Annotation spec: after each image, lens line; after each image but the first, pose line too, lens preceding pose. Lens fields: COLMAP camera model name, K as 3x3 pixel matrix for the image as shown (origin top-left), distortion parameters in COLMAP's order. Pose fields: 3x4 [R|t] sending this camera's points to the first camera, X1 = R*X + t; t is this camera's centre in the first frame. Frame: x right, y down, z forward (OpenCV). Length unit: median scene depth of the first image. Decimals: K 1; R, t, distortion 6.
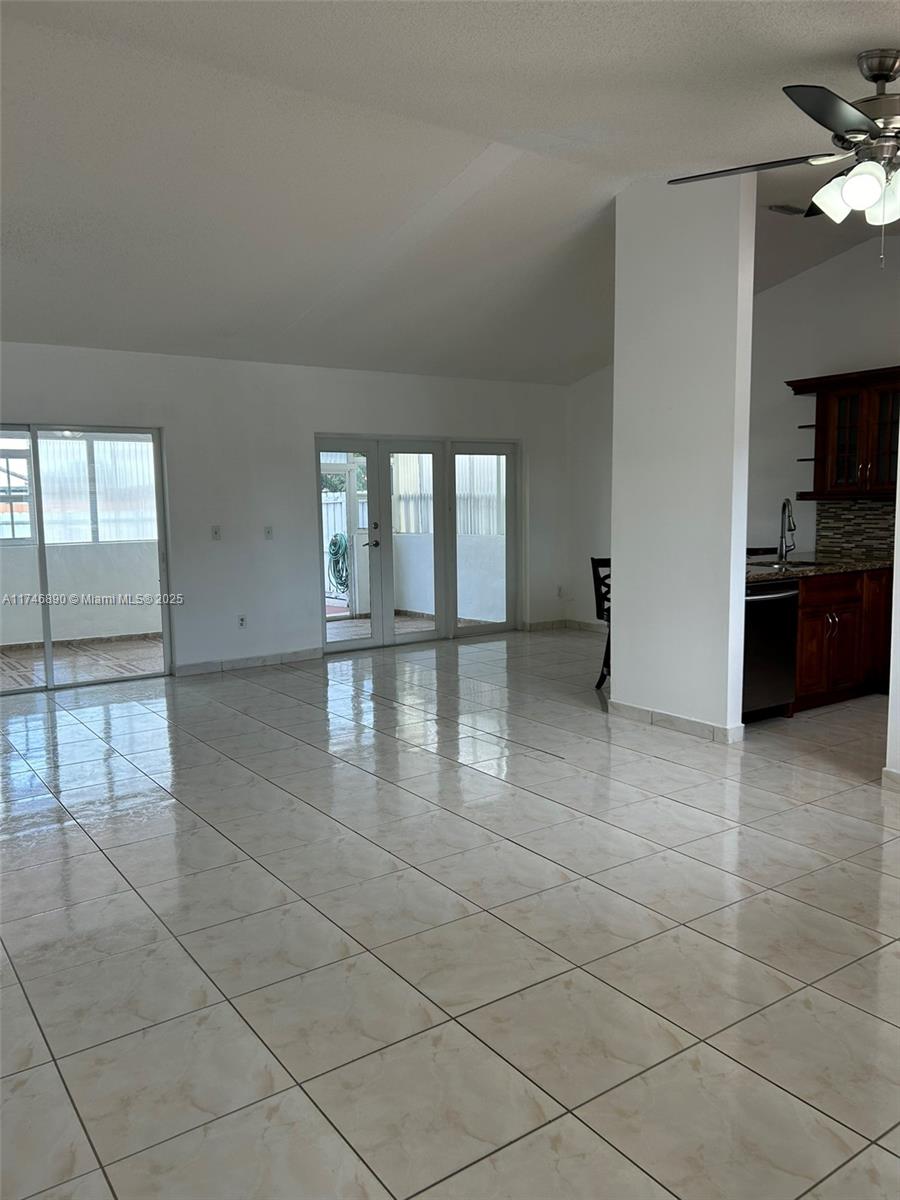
lens RADIAL K [[912.8, 0, 448.5], [0, 912.8, 601.5], [0, 0, 1]] dist [0.059426, -0.058305]
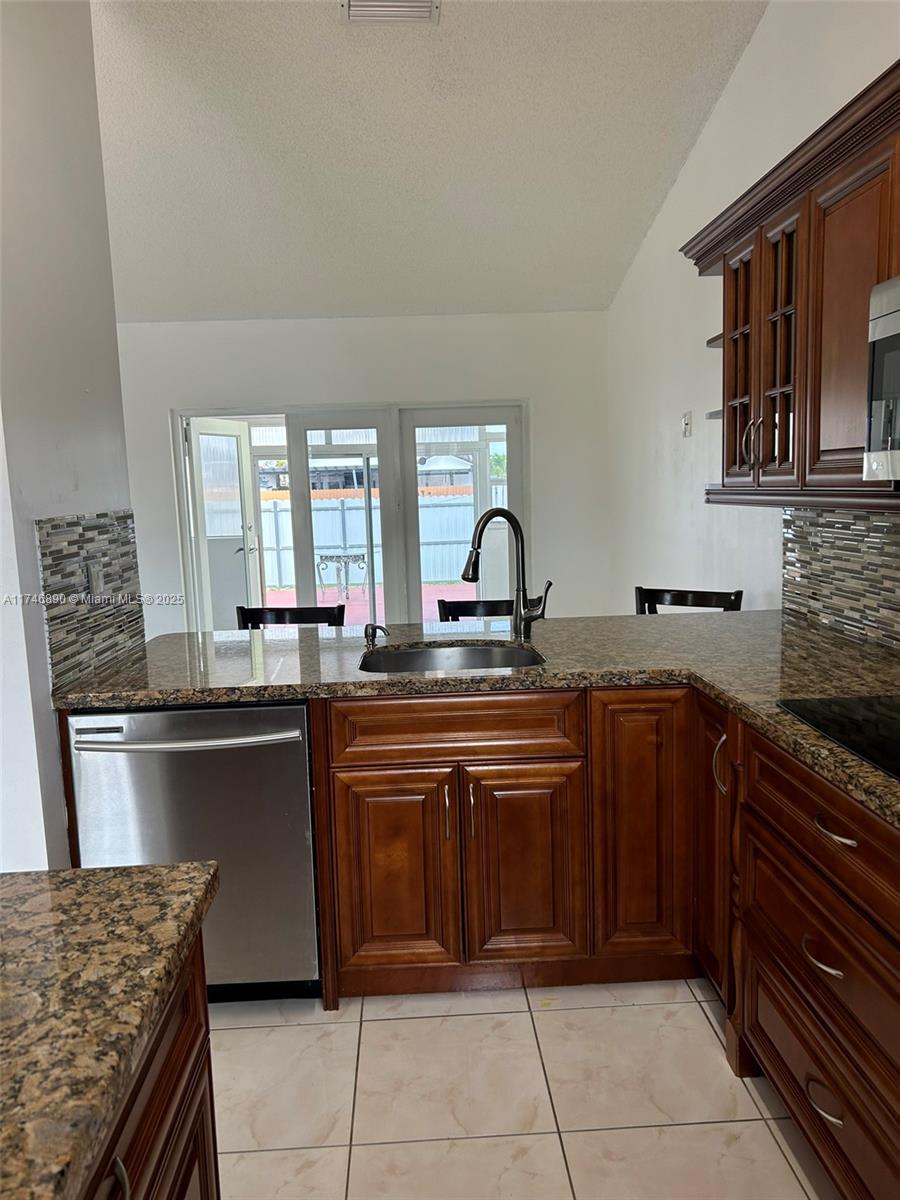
lens RADIAL K [[946.2, 0, 449.3], [0, 946.2, 610.5], [0, 0, 1]] dist [0.060962, 0.000701]
pose [[0.853939, 0.057819, -0.517152, 0.519810], [-0.041057, 0.998196, 0.043806, -0.070703], [0.518751, -0.016175, 0.854772, 0.514088]]
